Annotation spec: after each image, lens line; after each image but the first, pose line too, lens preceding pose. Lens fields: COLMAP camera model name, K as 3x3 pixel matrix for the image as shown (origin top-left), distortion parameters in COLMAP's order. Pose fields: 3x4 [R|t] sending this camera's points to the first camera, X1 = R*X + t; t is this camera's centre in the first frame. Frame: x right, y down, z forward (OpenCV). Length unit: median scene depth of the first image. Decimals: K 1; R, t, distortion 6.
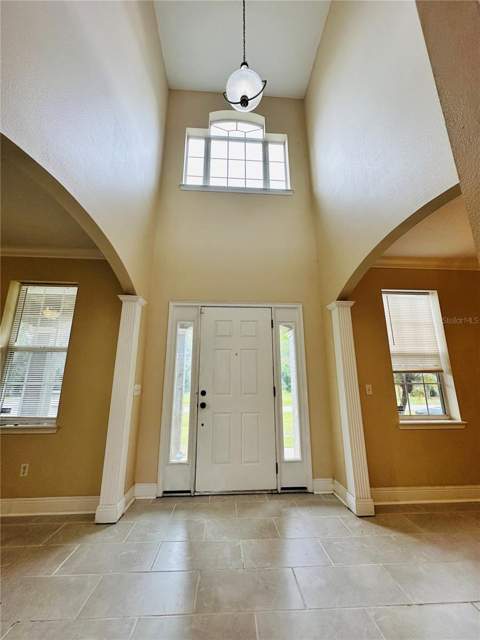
lens RADIAL K [[256.2, 0, 239.5], [0, 256.2, 319.7], [0, 0, 1]] dist [-0.001310, 0.000409]
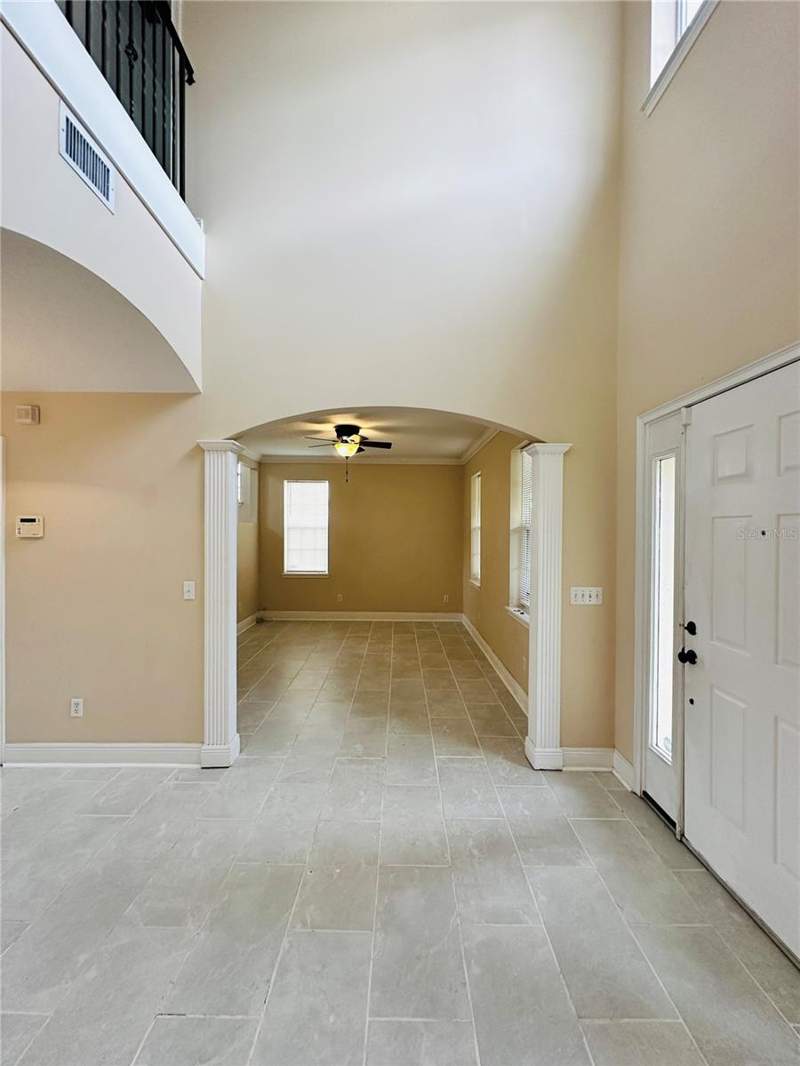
lens RADIAL K [[426.7, 0, 400.4], [0, 426.7, 532.2], [0, 0, 1]] dist [-0.001310, 0.000409]
pose [[-0.053140, 0.010163, -0.998535, 0.601480], [0.230019, 0.973183, -0.002336, 0.038761], [0.971734, -0.229807, -0.054053, 0.681730]]
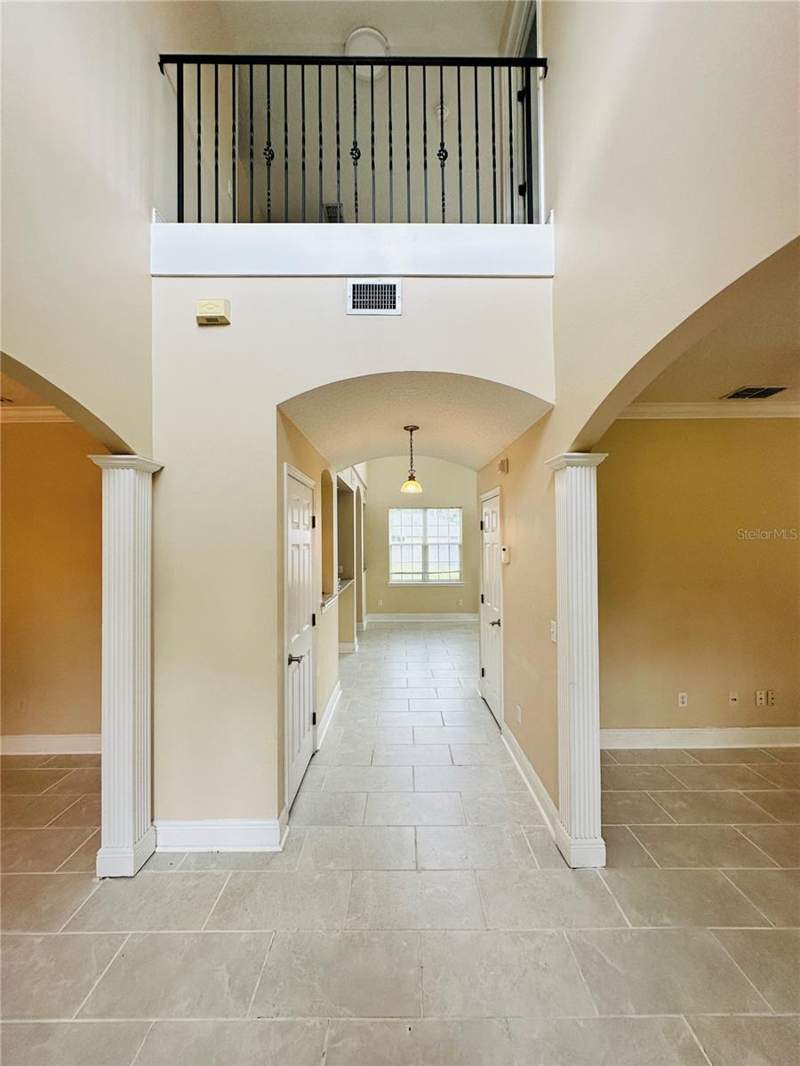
lens RADIAL K [[426.7, 0, 402.6], [0, 426.7, 535.4], [0, 0, 1]] dist [-0.001310, 0.000409]
pose [[-0.998812, 0.010902, 0.047496, -0.075981], [-0.000851, 0.970603, -0.240685, 0.070816], [-0.048724, -0.240439, -0.969441, 1.026560]]
